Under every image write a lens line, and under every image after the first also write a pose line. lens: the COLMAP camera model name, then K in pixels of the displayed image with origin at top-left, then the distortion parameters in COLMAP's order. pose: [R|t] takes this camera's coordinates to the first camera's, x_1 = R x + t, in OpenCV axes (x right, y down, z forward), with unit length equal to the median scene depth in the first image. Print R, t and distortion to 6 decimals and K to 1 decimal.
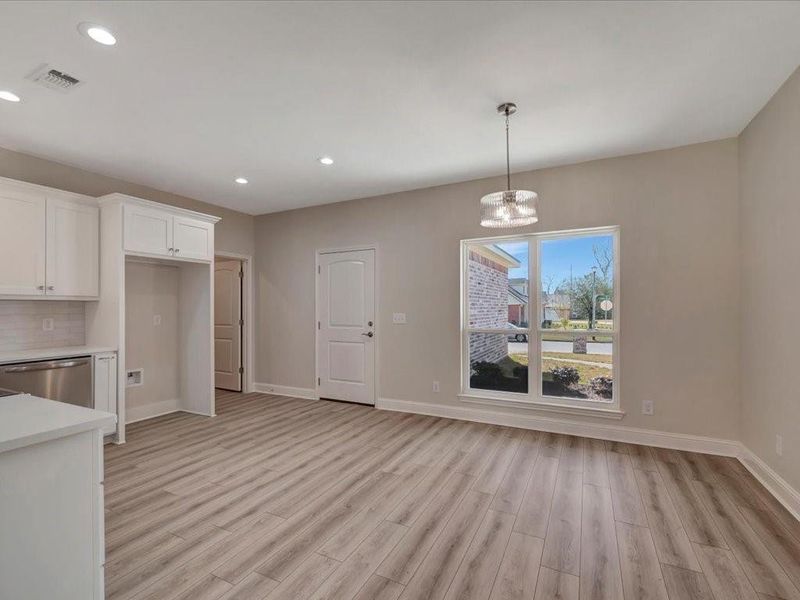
lens RADIAL K [[364.6, 0, 402.2], [0, 364.6, 302.0], [0, 0, 1]] dist [-0.005218, -0.000221]
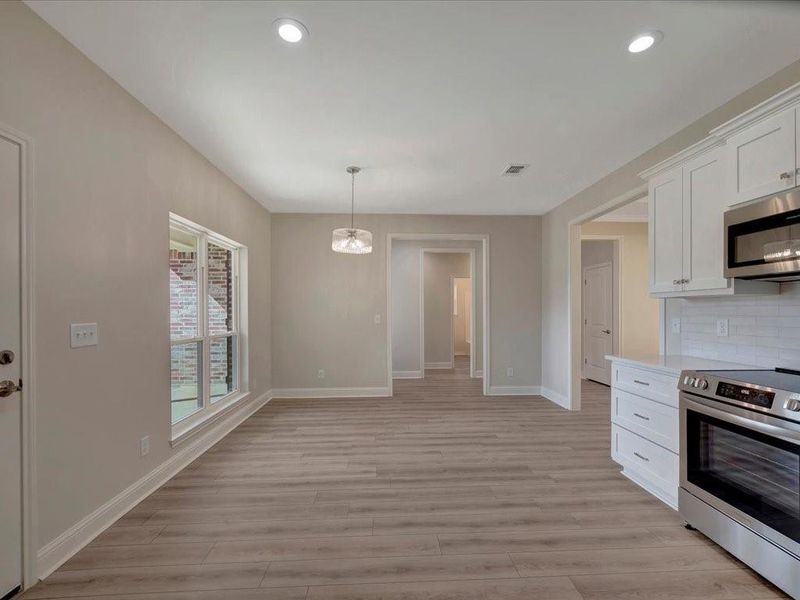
lens RADIAL K [[364.6, 0, 401.9], [0, 364.6, 308.6], [0, 0, 1]] dist [-0.005218, -0.000221]
pose [[-0.498430, 0.009993, 0.866873, -0.990091], [-0.009366, 0.999813, -0.016911, 0.032987], [-0.866880, -0.016548, -0.498243, 1.509790]]
